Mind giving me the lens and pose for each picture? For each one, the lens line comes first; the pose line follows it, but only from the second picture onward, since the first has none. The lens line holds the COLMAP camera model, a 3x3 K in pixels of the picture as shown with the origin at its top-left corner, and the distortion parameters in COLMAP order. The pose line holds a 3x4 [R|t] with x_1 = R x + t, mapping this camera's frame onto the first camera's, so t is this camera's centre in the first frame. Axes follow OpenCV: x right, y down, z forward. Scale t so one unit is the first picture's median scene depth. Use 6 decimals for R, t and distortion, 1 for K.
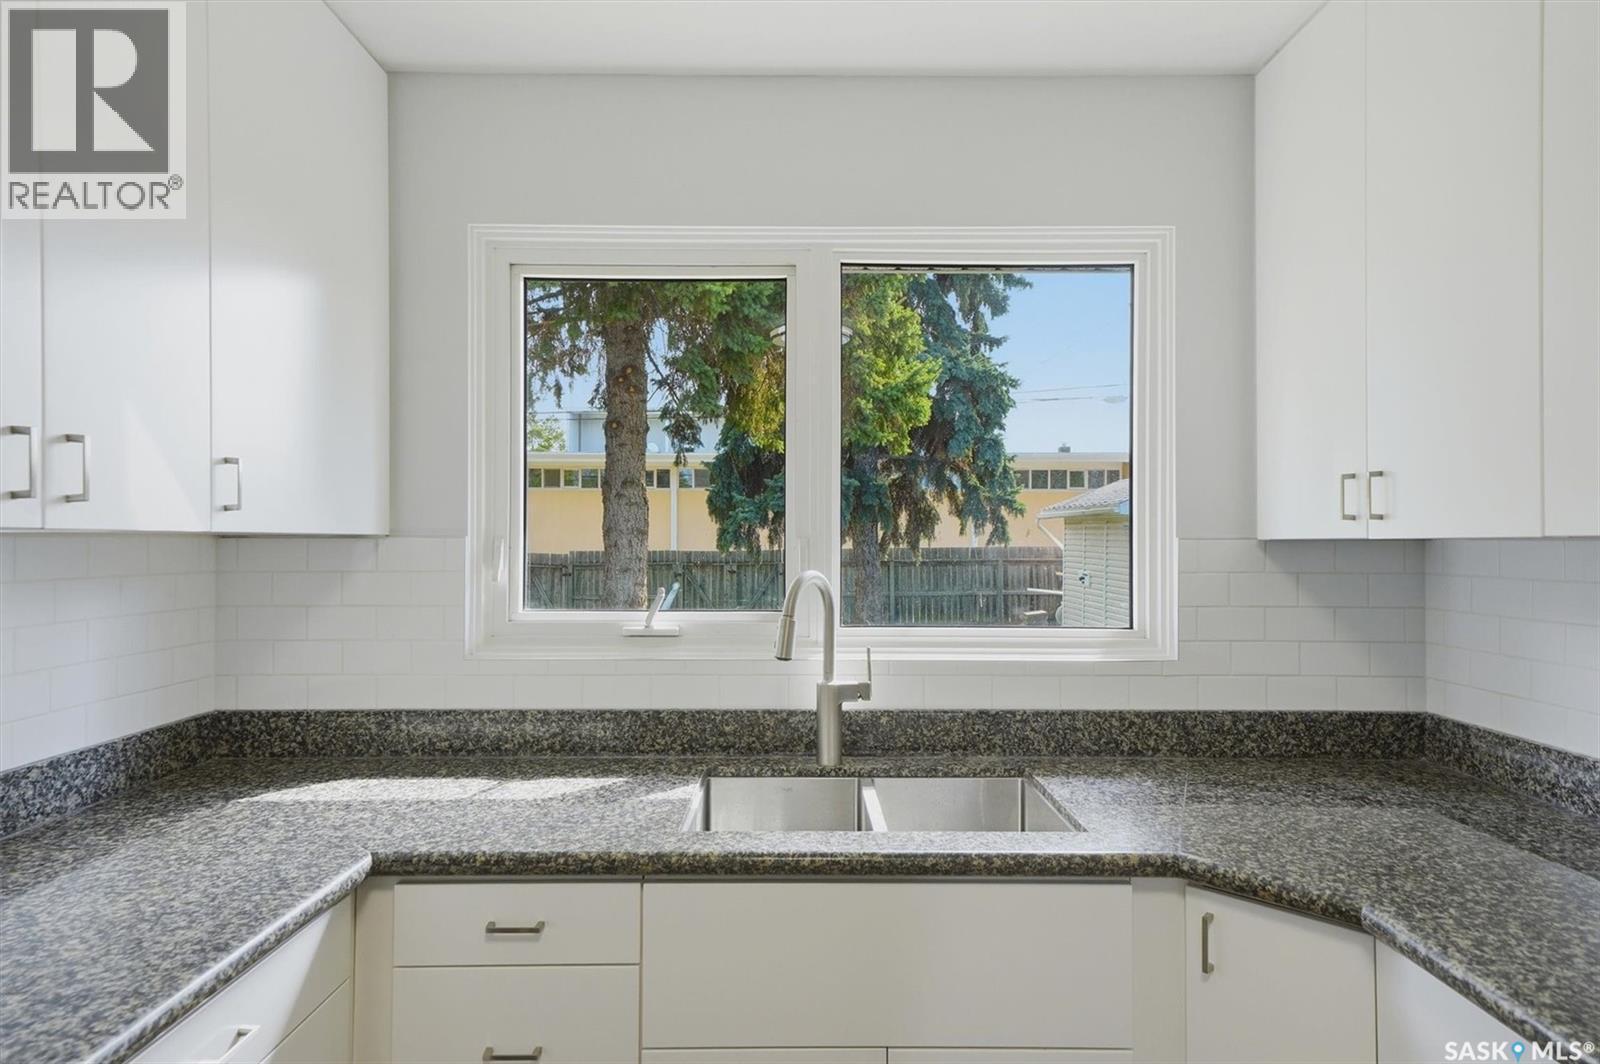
lens RADIAL K [[917.9, 0, 800.0], [0, 917.9, 532.0], [0, 0, 1]] dist [0.026855, -0.001189]
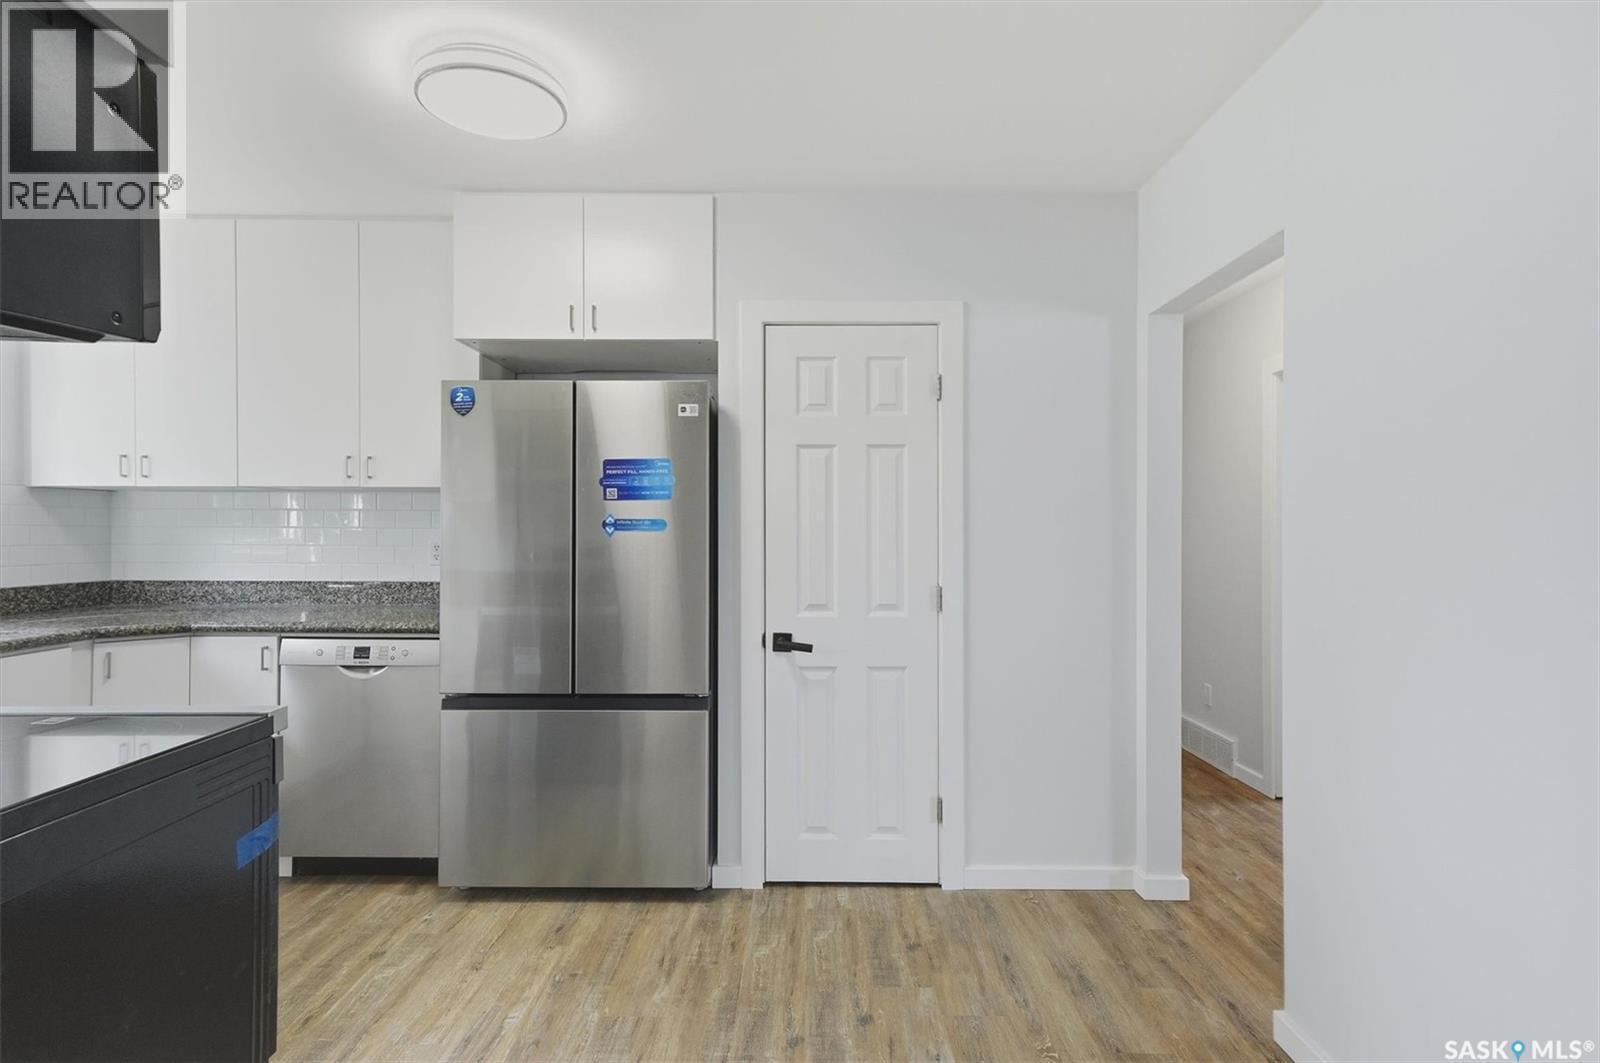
lens RADIAL K [[816.3, 0, 800.0], [0, 816.3, 531.5], [0, 0, 1]] dist [0.021674, 0.000378]
pose [[0.007114, -0.001858, 0.999973, -1.033850], [-0.014536, 0.999892, 0.001961, 0.067618], [-0.999869, -0.014550, 0.007086, -0.440473]]
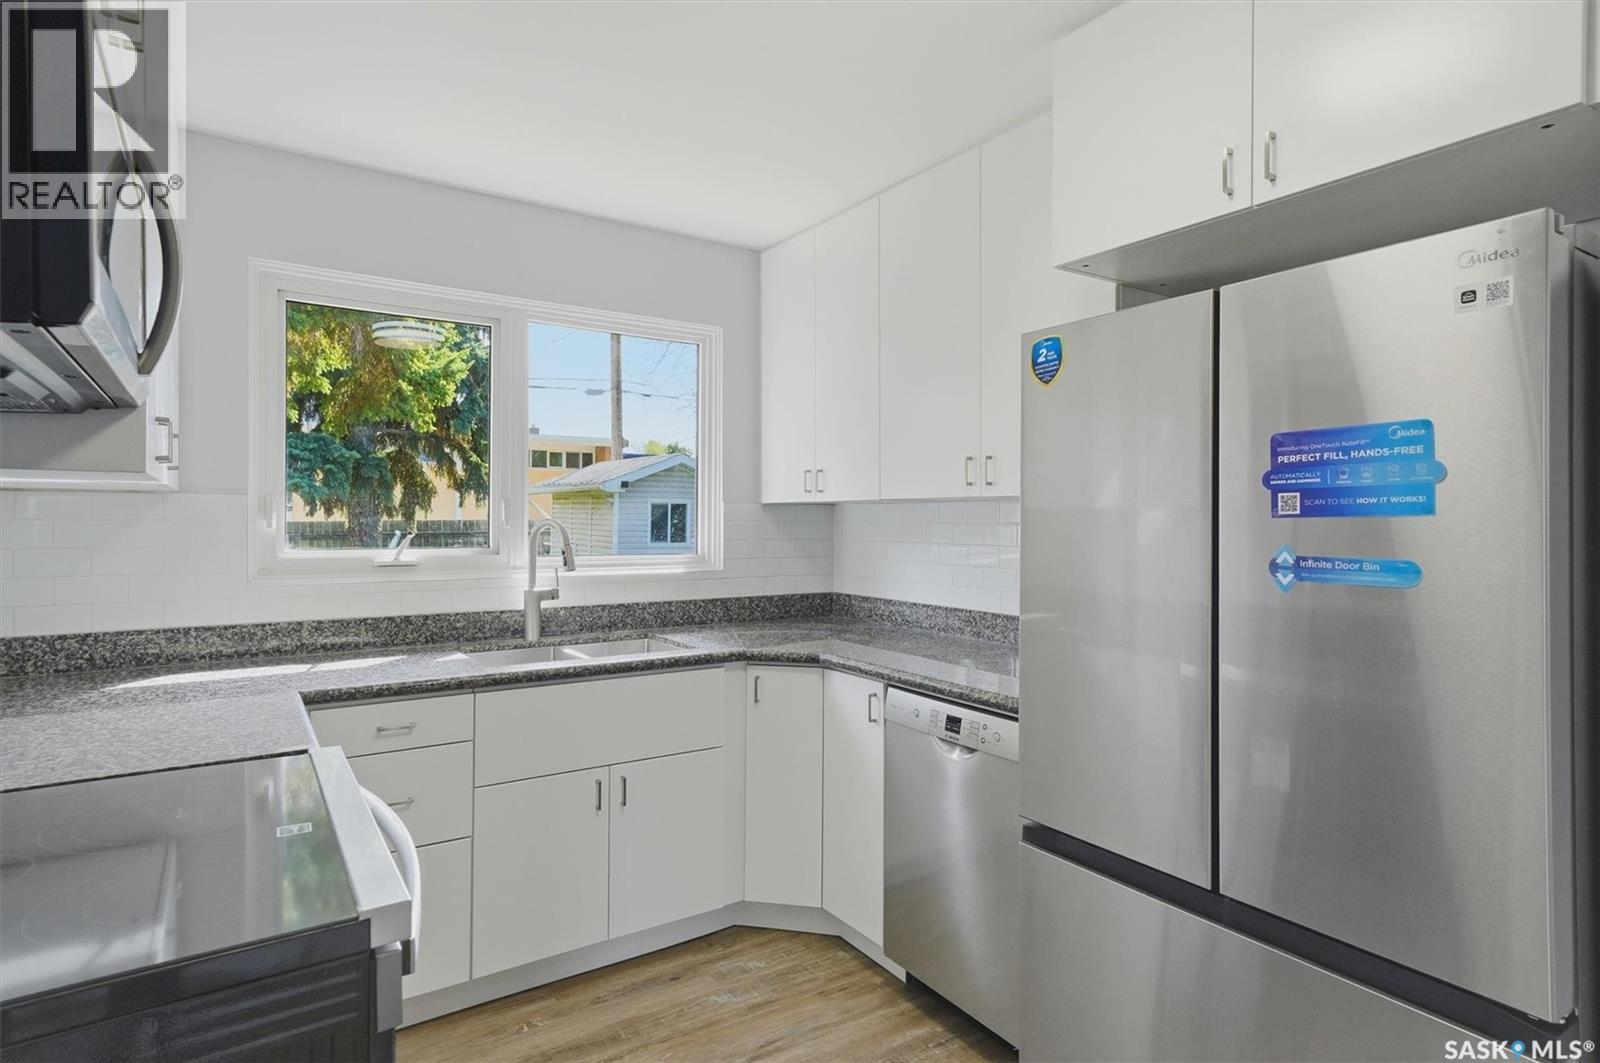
lens RADIAL K [[859.0, 0, 798.3], [0, 859.0, 514.3], [0, 0, 1]] dist [0.018236, -0.000351]
pose [[0.835285, 0.005981, 0.549784, -0.390121], [-0.010028, 0.999940, 0.004356, 0.021564], [-0.549725, -0.009152, 0.835295, -0.478753]]
